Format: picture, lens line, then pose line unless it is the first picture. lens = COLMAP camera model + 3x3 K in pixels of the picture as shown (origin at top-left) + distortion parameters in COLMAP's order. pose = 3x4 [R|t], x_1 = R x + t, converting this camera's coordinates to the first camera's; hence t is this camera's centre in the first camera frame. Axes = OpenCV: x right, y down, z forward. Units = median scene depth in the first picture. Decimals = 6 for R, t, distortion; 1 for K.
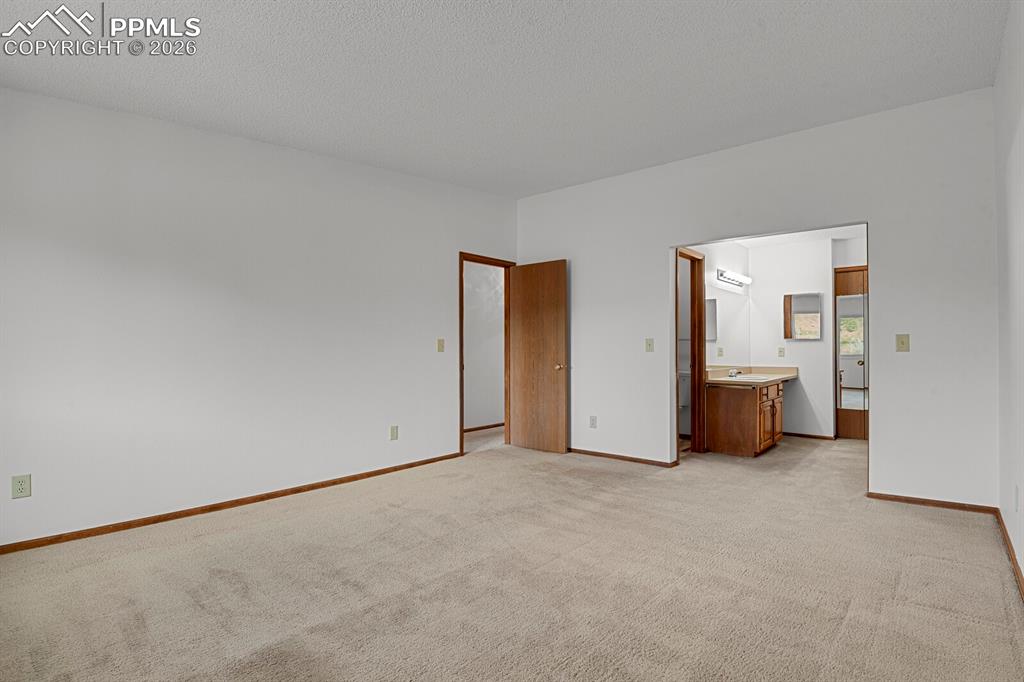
lens RADIAL K [[505.3, 0, 506.3], [0, 505.3, 342.2], [0, 0, 1]] dist [-0.026488, -0.000424]
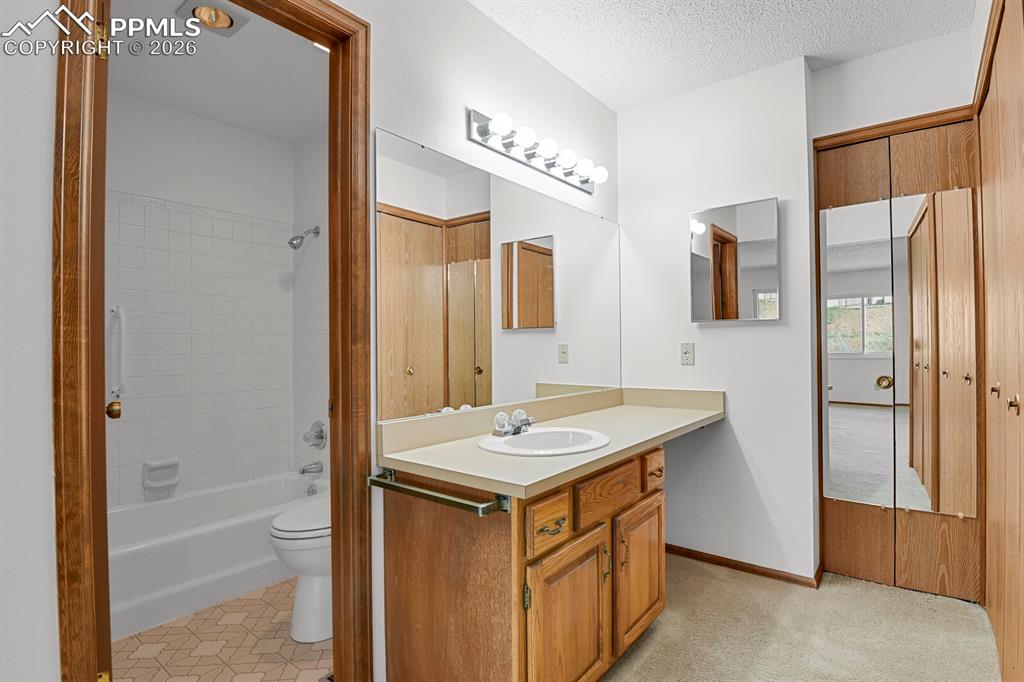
lens RADIAL K [[505.3, 0, 517.7], [0, 505.3, 341.7], [0, 0, 1]] dist [-0.026488, -0.000424]
pose [[0.999093, -0.009283, 0.041569, 0.408144], [0.009039, 0.999941, 0.006048, 0.006051], [-0.041622, -0.005667, 0.999117, 0.619452]]
